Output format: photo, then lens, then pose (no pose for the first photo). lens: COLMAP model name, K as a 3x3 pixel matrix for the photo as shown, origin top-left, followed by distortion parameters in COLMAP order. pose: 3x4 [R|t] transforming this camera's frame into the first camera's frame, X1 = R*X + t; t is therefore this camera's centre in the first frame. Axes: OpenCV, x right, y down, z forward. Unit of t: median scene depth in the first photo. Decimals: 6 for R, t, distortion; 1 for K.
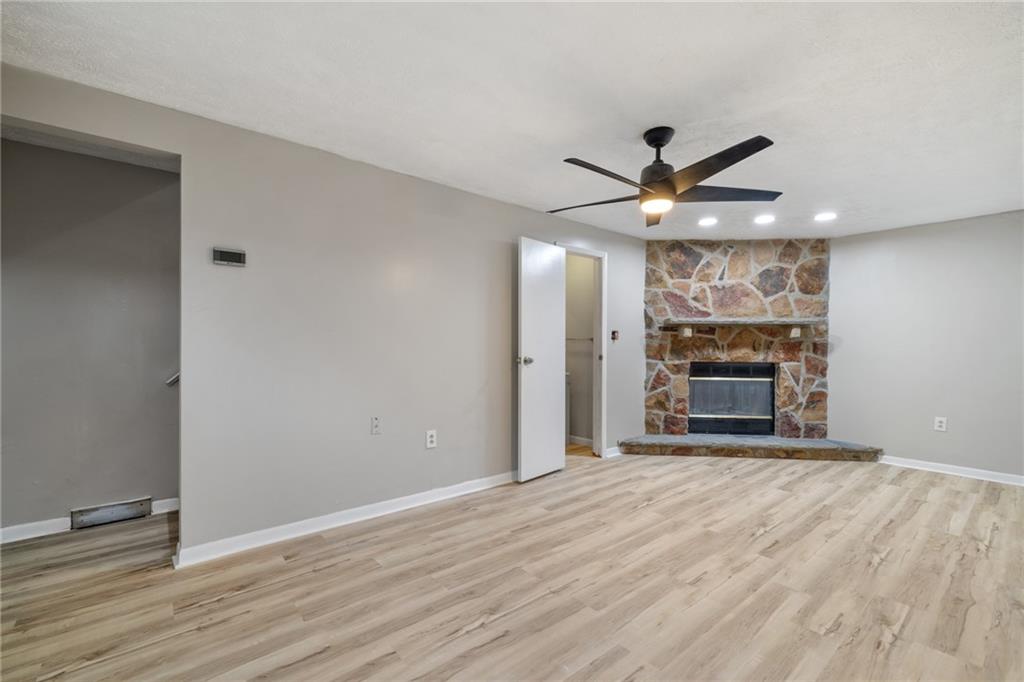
lens RADIAL K [[441.4, 0, 518.6], [0, 441.4, 348.6], [0, 0, 1]] dist [0.003593, -0.000413]
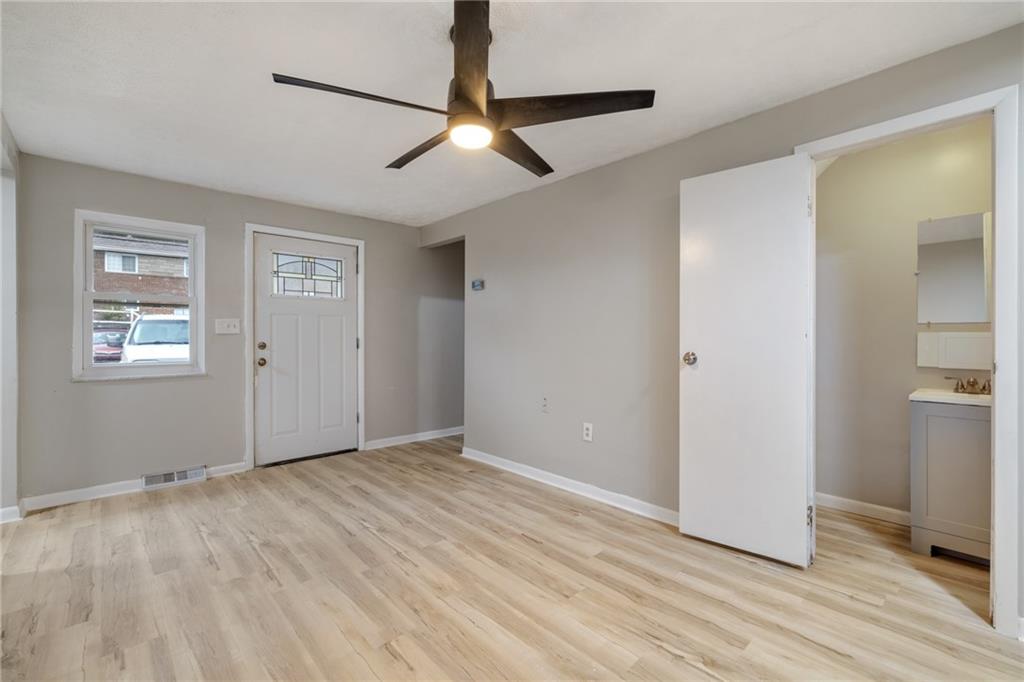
lens RADIAL K [[441.4, 0, 510.6], [0, 441.4, 339.8], [0, 0, 1]] dist [0.003593, -0.000413]
pose [[0.041139, -0.000838, -0.999153, 0.985925], [-0.010692, 0.999942, -0.001278, 0.003765], [0.999096, 0.010735, 0.041128, 0.998629]]
